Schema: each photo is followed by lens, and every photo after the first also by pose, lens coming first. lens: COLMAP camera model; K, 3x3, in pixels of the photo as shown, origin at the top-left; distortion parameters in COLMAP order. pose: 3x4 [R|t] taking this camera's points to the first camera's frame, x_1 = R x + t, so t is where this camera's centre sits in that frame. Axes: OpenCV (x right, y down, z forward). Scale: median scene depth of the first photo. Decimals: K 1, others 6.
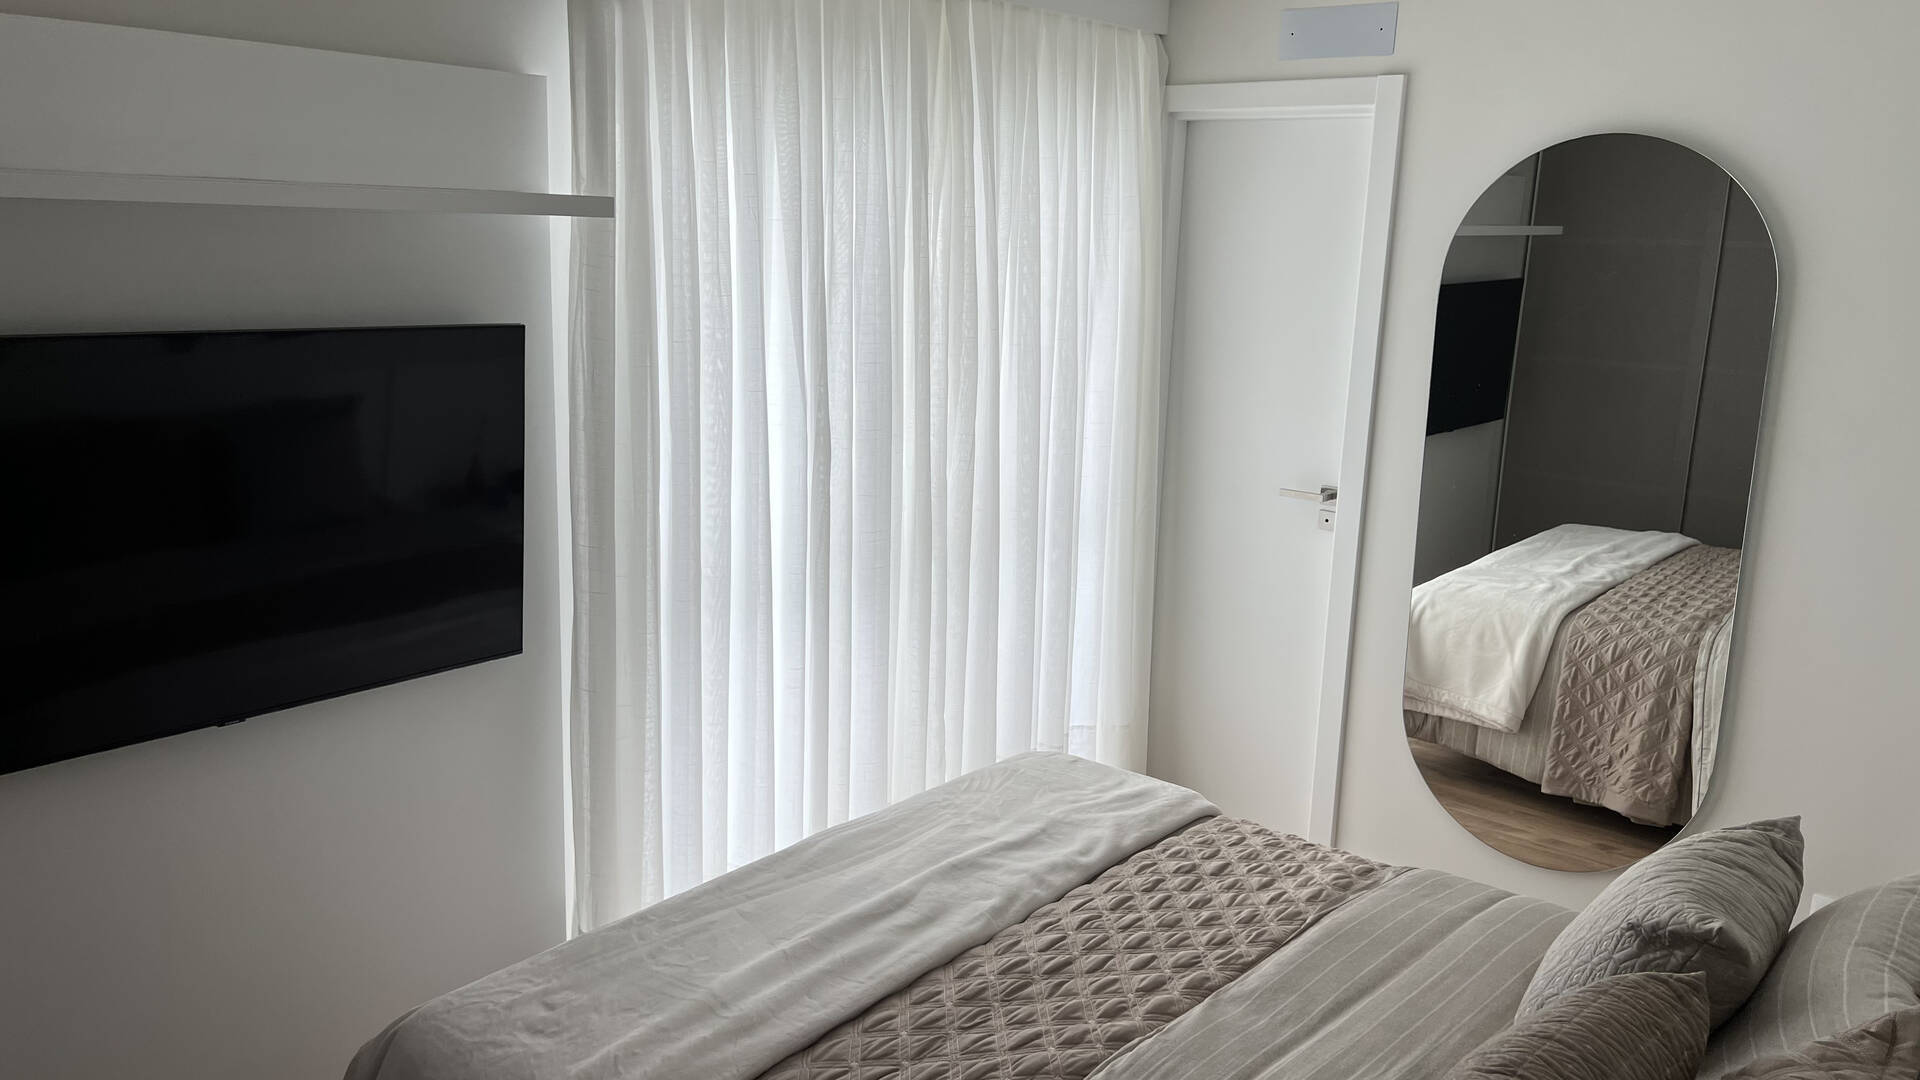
lens RADIAL K [[1443.6, 0, 960.0], [0, 1443.6, 540.0], [0, 0, 1]] dist [-0.003571, -0.005444]
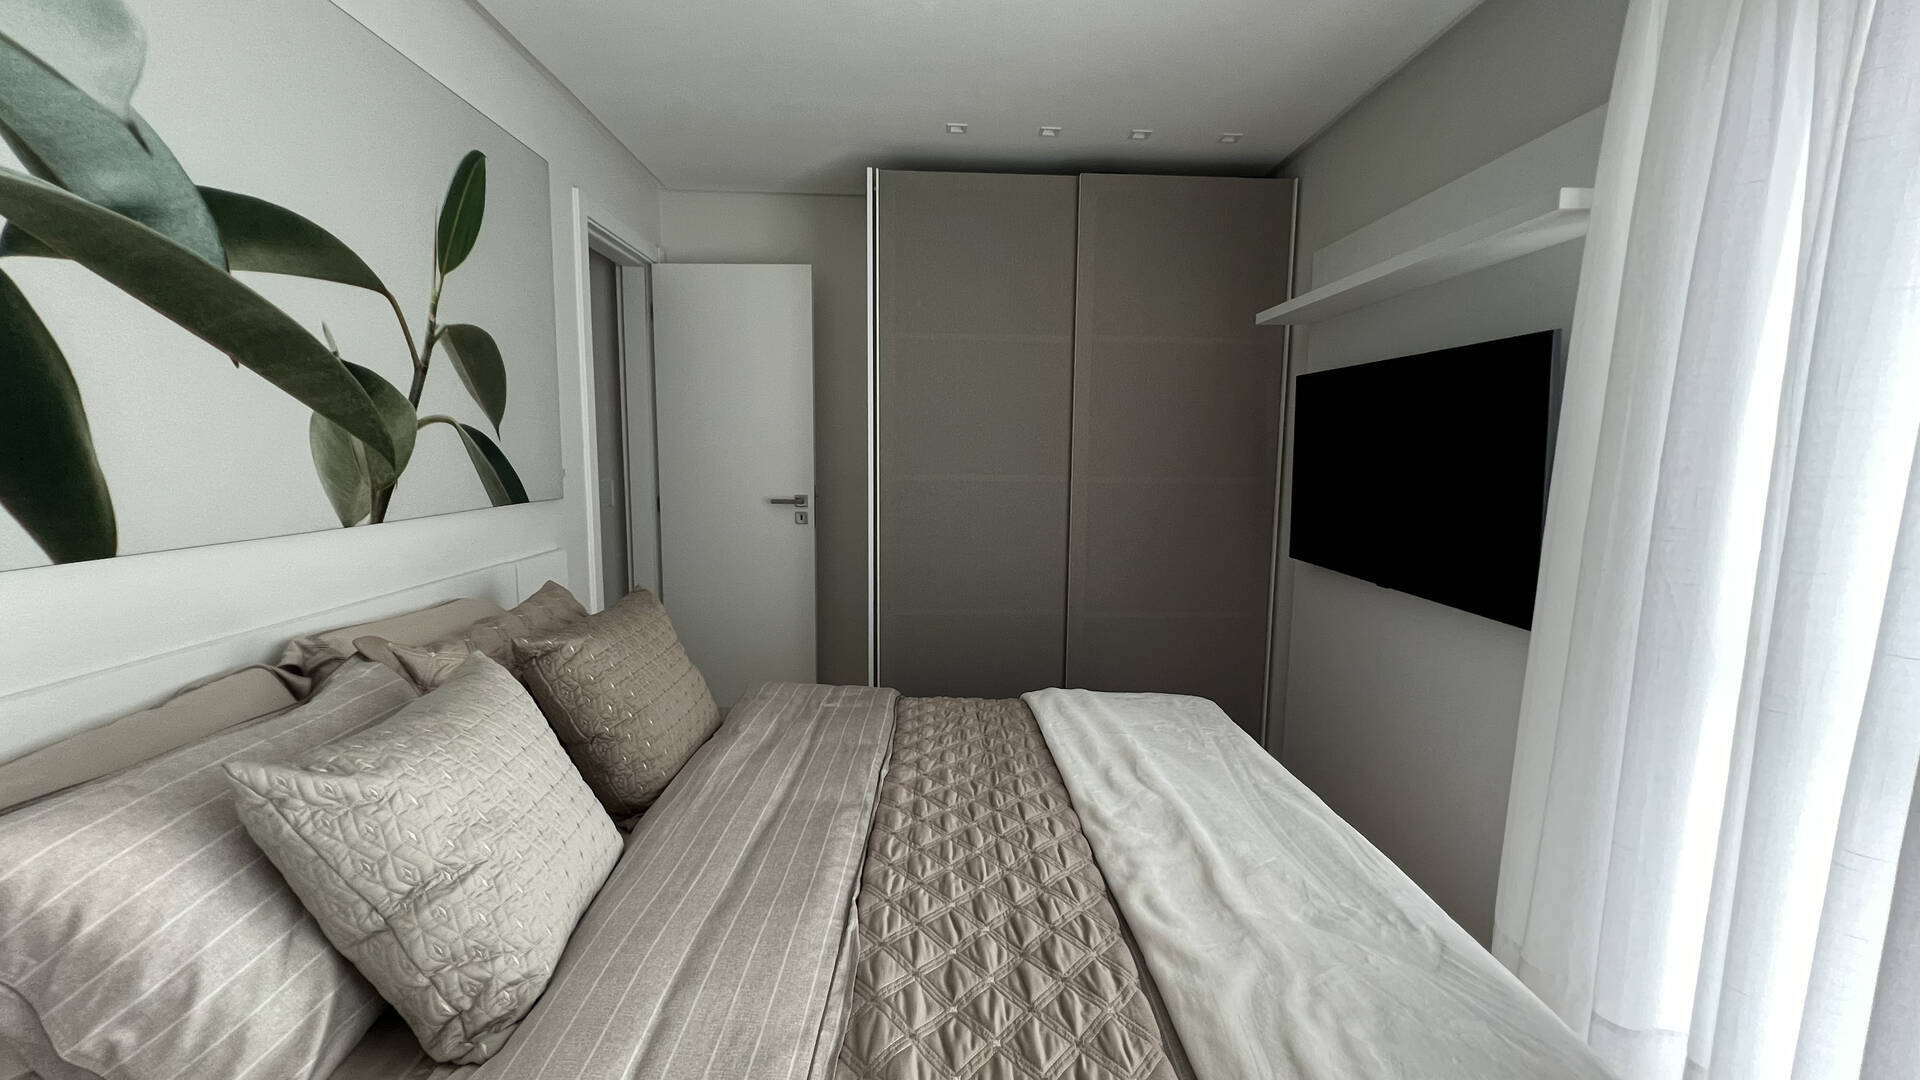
lens RADIAL K [[767.5, 0, 960.0], [0, 767.5, 540.0], [0, 0, 1]] dist [0.000924, 0.000052]
pose [[-0.740164, 0.041805, -0.671125, 0.489600], [-0.181877, 0.948417, 0.259665, -0.074034], [0.647362, 0.314257, -0.694381, 1.283890]]
